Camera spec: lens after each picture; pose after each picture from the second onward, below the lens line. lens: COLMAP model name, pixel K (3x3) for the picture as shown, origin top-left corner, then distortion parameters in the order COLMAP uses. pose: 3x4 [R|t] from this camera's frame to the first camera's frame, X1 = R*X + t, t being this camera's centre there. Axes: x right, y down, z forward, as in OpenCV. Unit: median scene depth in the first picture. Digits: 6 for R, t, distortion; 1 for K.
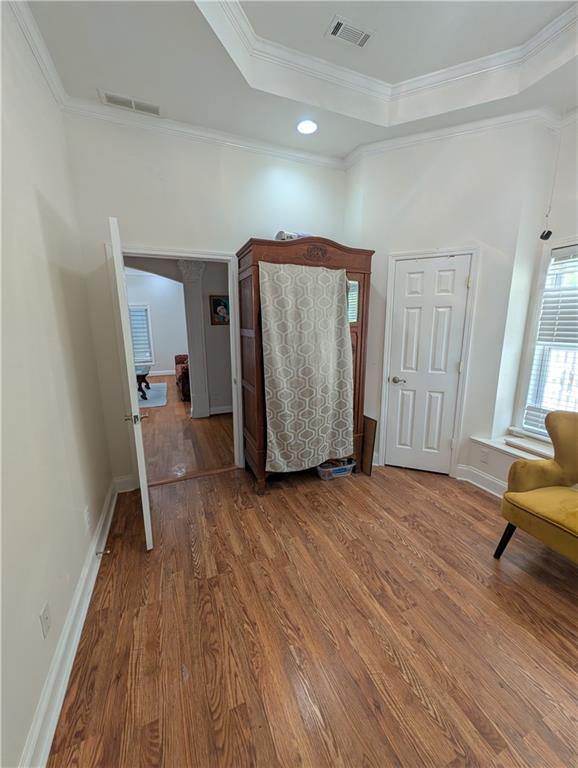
lens RADIAL K [[296.0, 0, 293.0], [0, 296.0, 385.7], [0, 0, 1]] dist [0.000889, 0.000135]
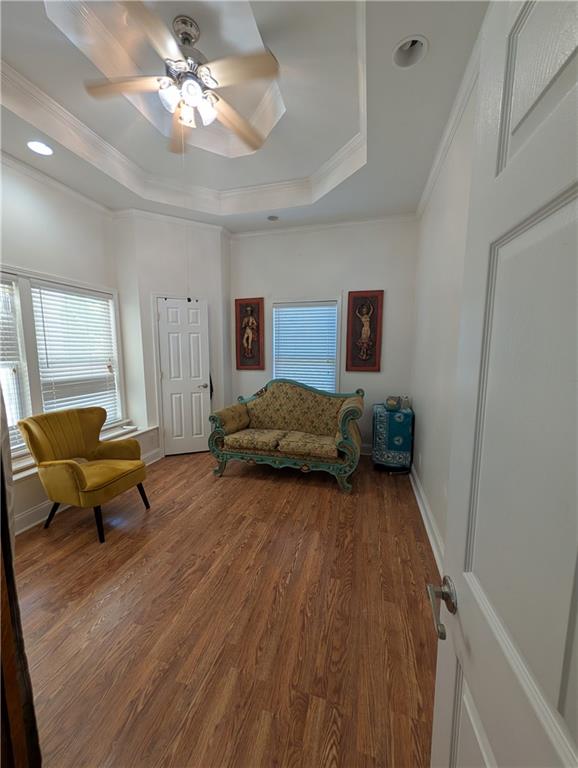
lens RADIAL K [[296.0, 0, 293.0], [0, 296.0, 385.7], [0, 0, 1]] dist [0.000889, 0.000135]
pose [[-0.794875, -0.072809, 0.602389, -0.651596], [0.126329, 0.951161, 0.281661, -0.266005], [-0.593477, 0.299985, -0.746856, 1.481123]]
